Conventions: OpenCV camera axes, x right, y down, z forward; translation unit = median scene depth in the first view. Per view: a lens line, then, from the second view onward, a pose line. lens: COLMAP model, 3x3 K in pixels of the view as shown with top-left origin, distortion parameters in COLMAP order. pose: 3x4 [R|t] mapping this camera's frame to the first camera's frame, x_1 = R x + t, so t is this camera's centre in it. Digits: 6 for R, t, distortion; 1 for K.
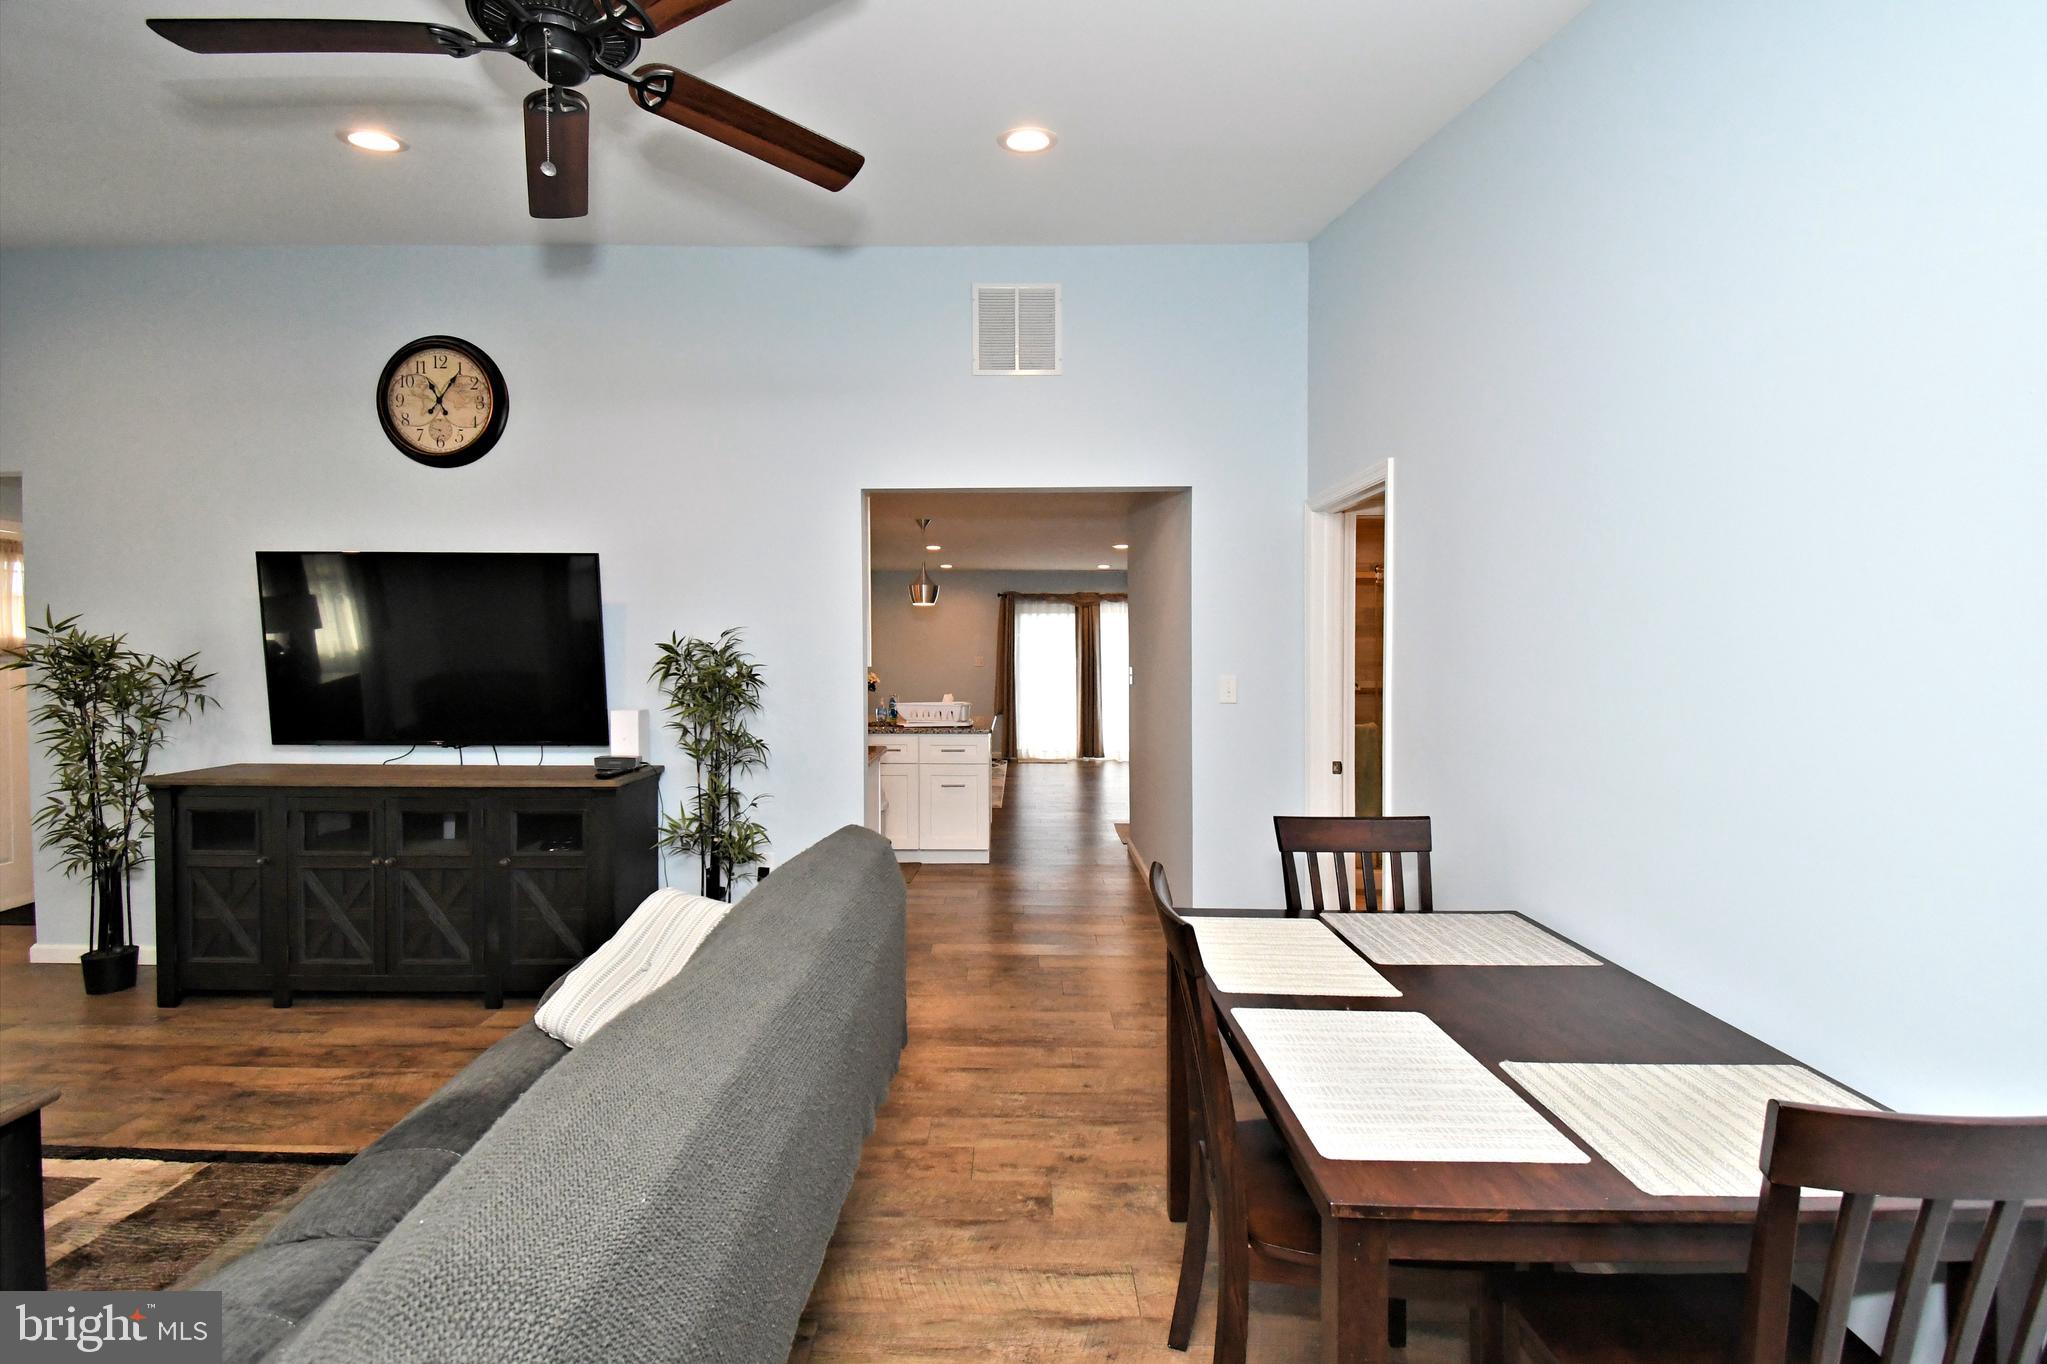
lens RADIAL K [[861.5, 0, 1023.5], [0, 861.5, 682.0], [0, 0, 1]] dist [-0.022108, -0.000799]
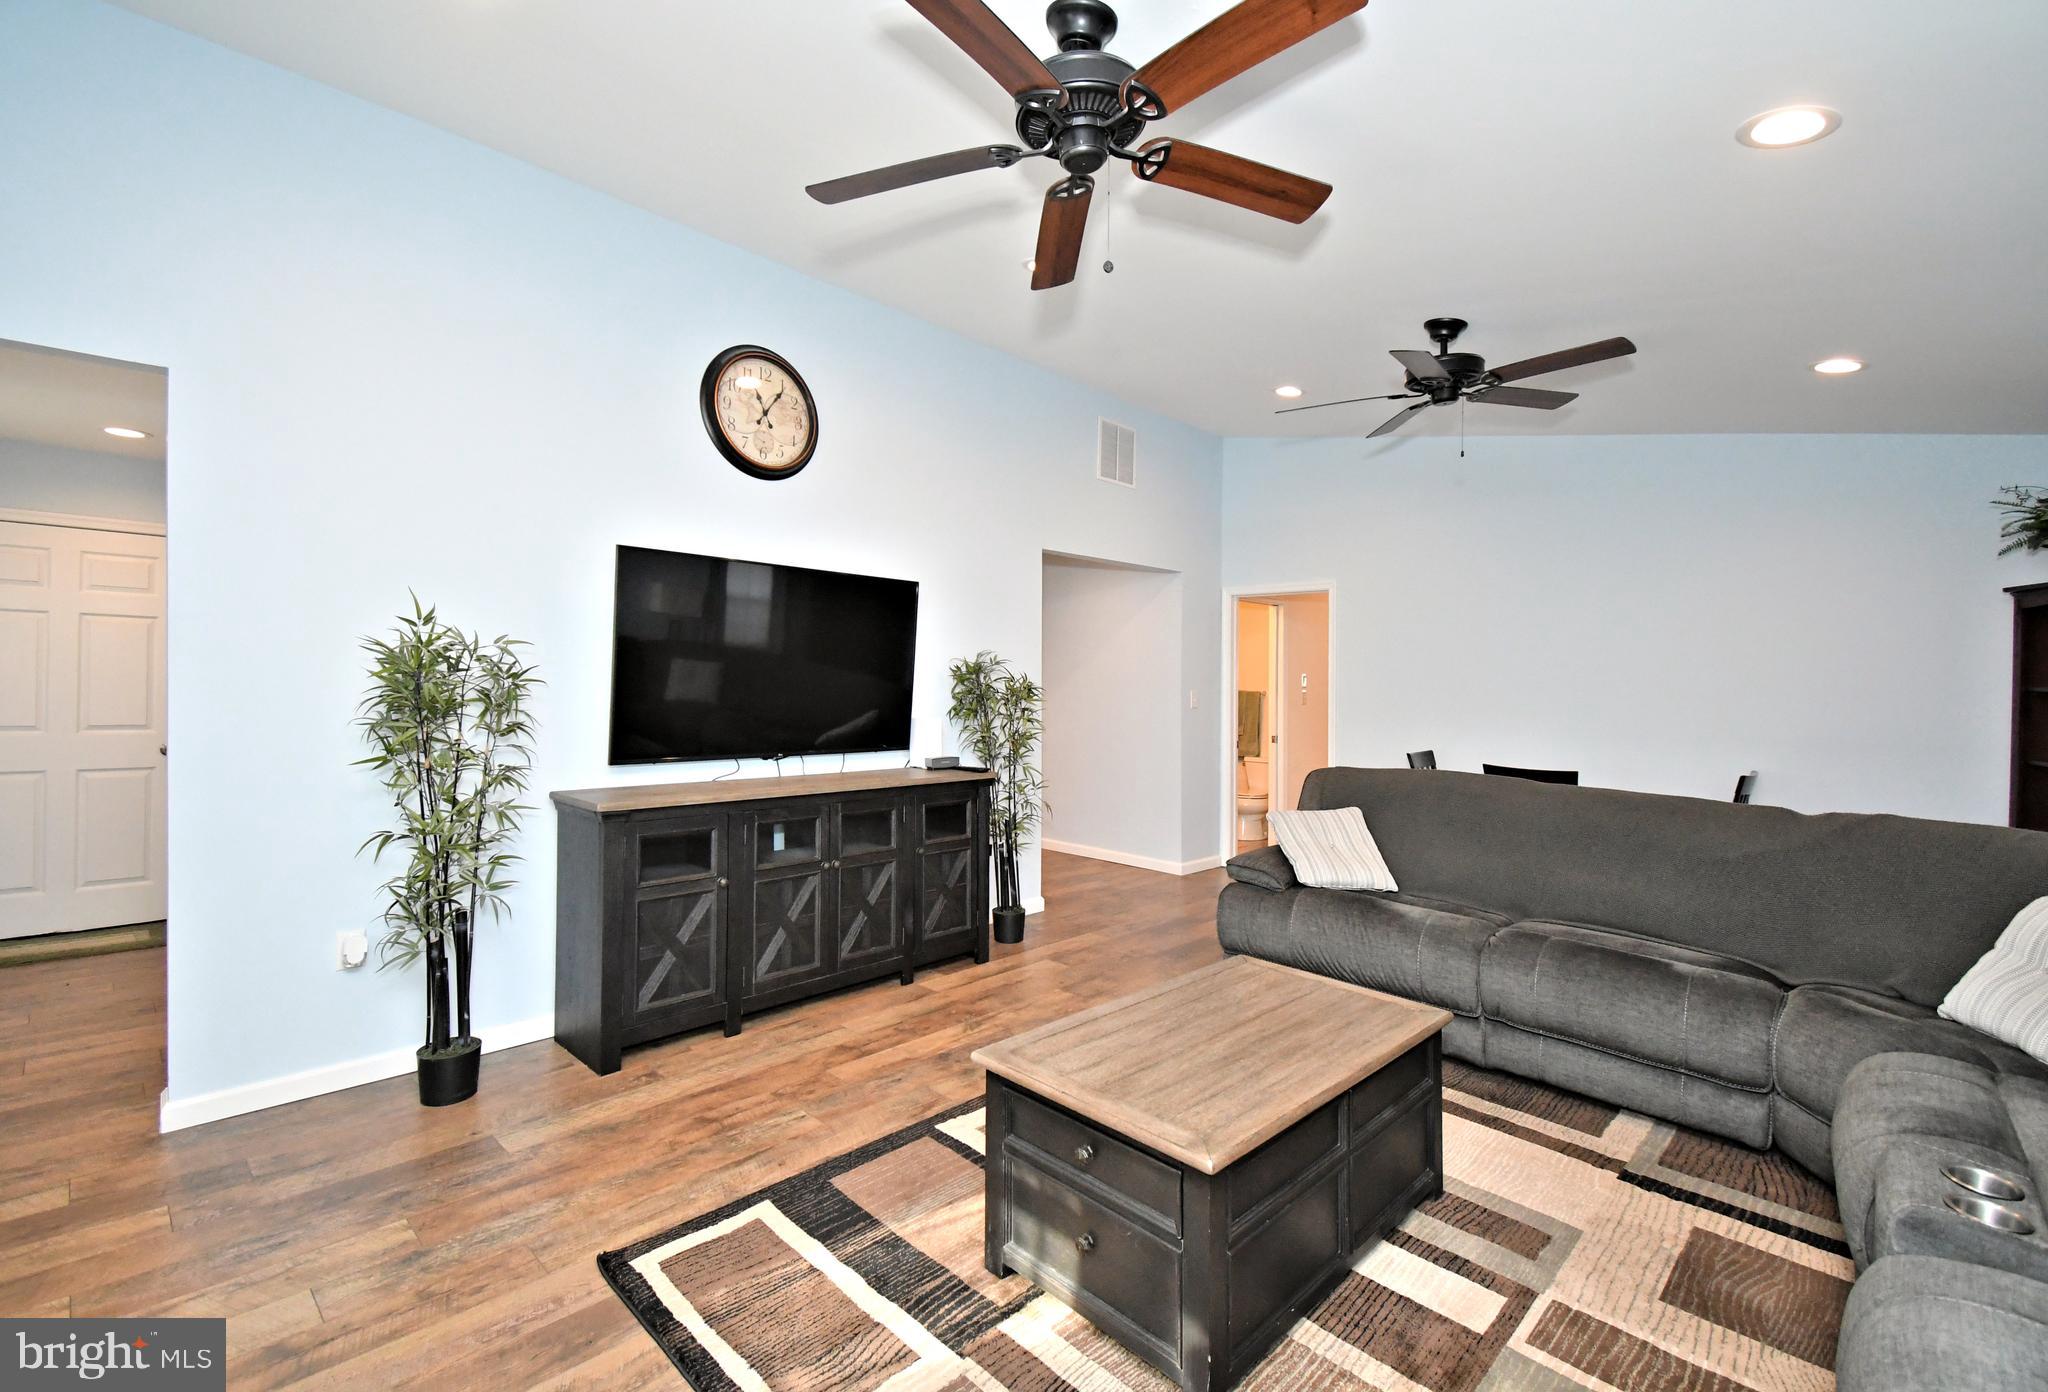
lens RADIAL K [[894.7, 0, 1025.0], [0, 894.7, 678.8], [0, 0, 1]] dist [0.003021, 0.000126]
pose [[0.709898, 0.014498, 0.704155, -1.299630], [0.001429, 0.999756, -0.022025, 0.006843], [-0.704303, 0.016642, 0.709704, 0.042638]]
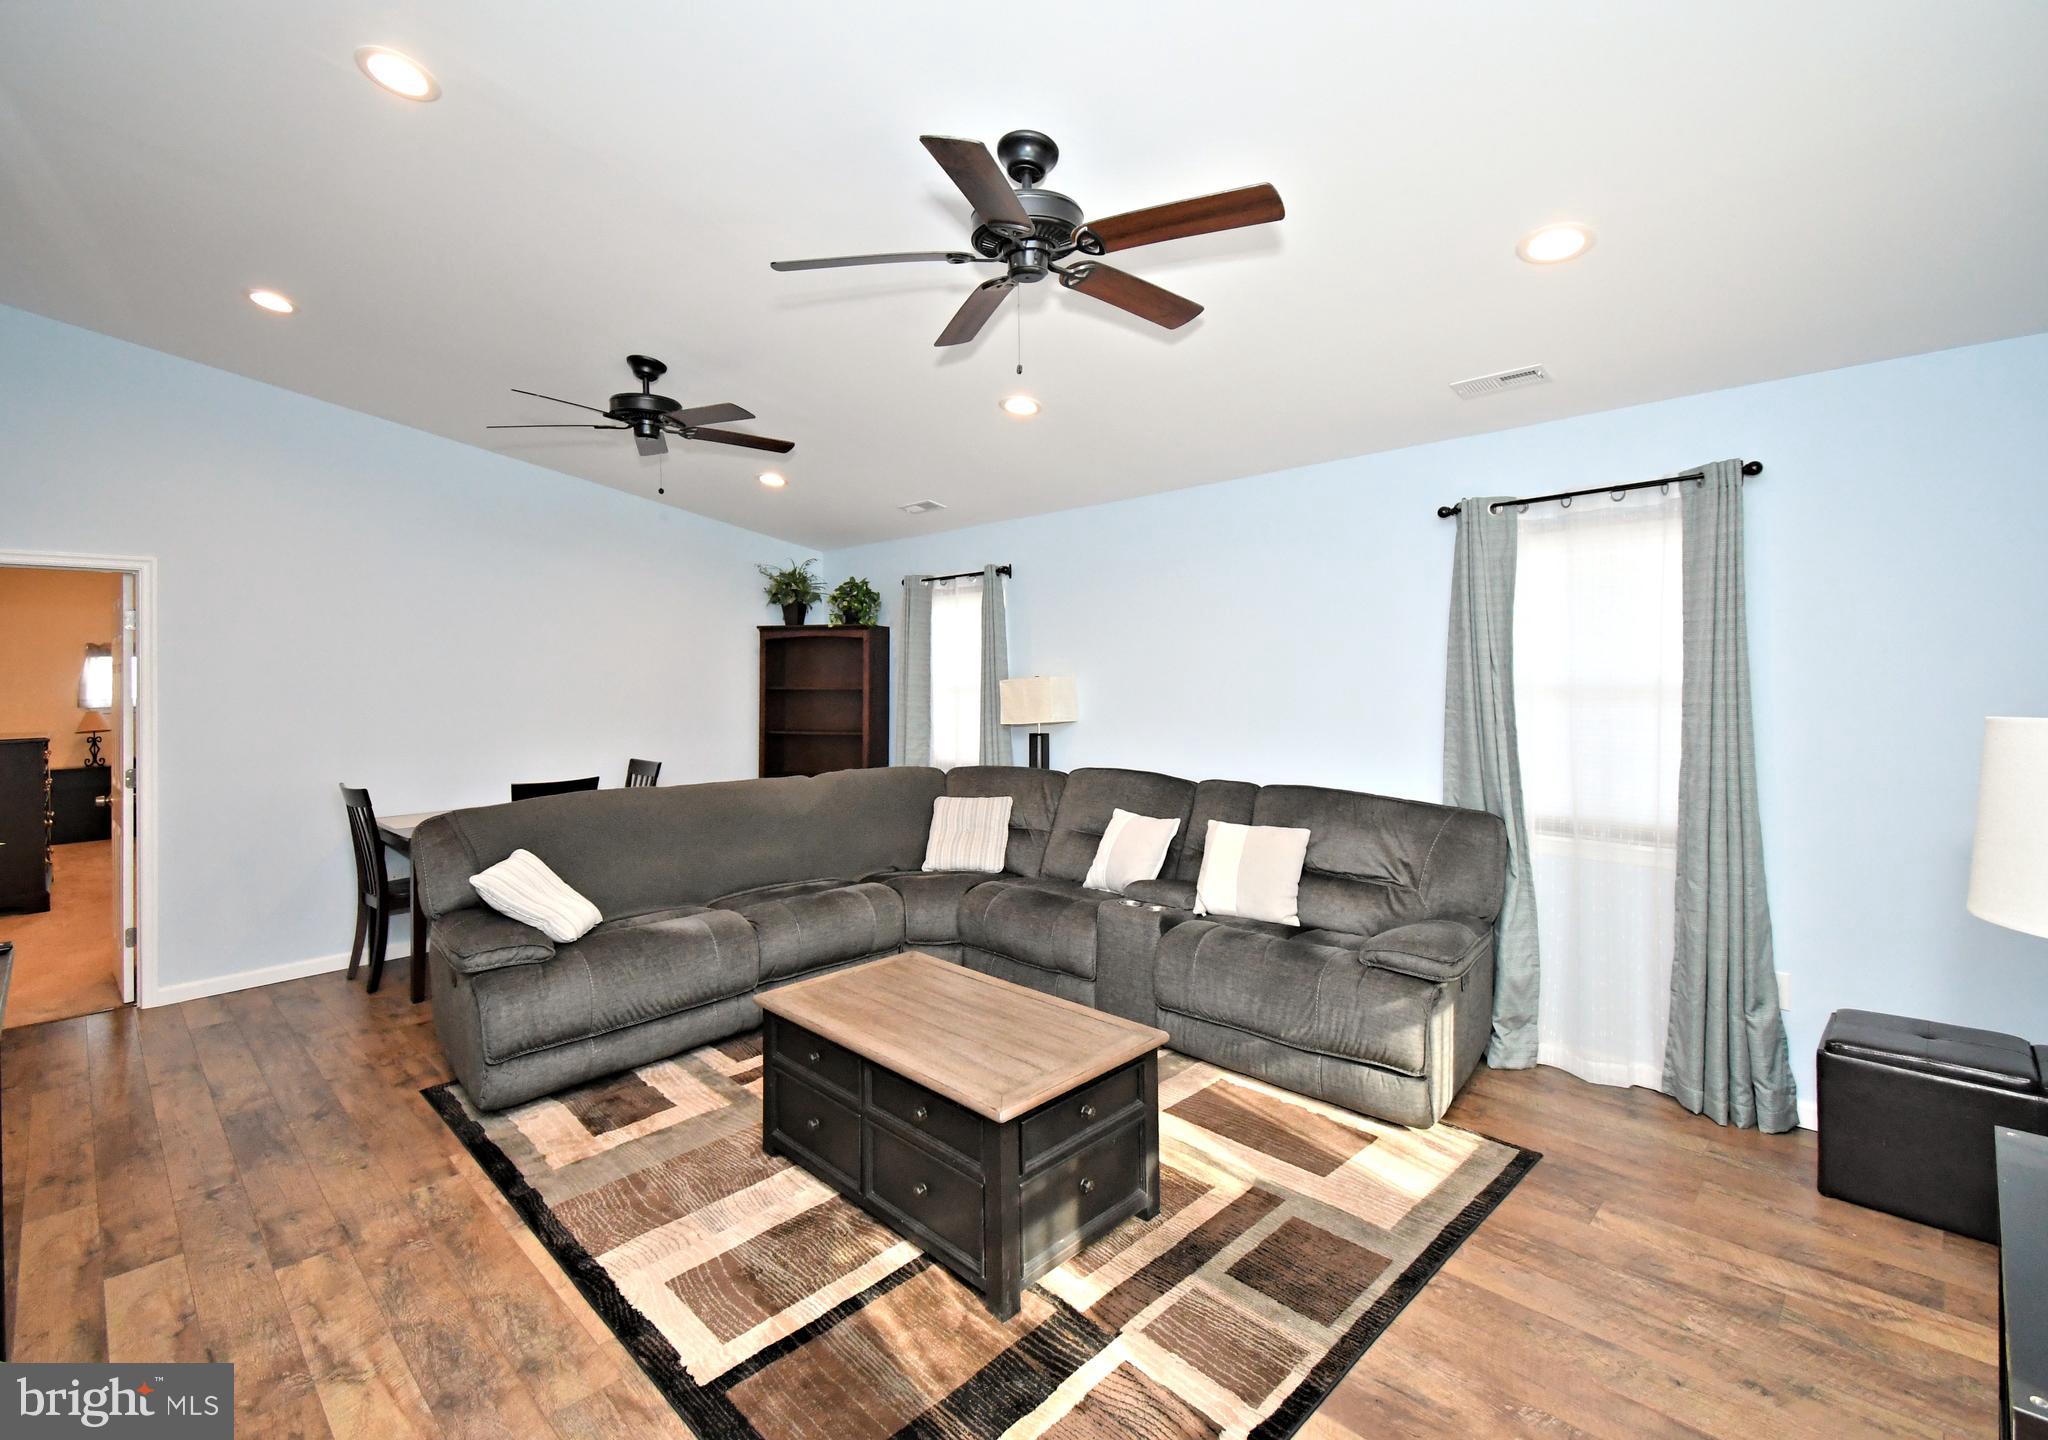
lens RADIAL K [[932.3, 0, 1025.6], [0, 932.3, 663.8], [0, 0, 1]] dist [-0.001487, -0.000033]
pose [[-0.706705, 0.015210, 0.707345, -1.346918], [0.039499, 0.999058, 0.017981, -0.061068], [-0.706405, 0.040647, -0.706640, 0.894752]]
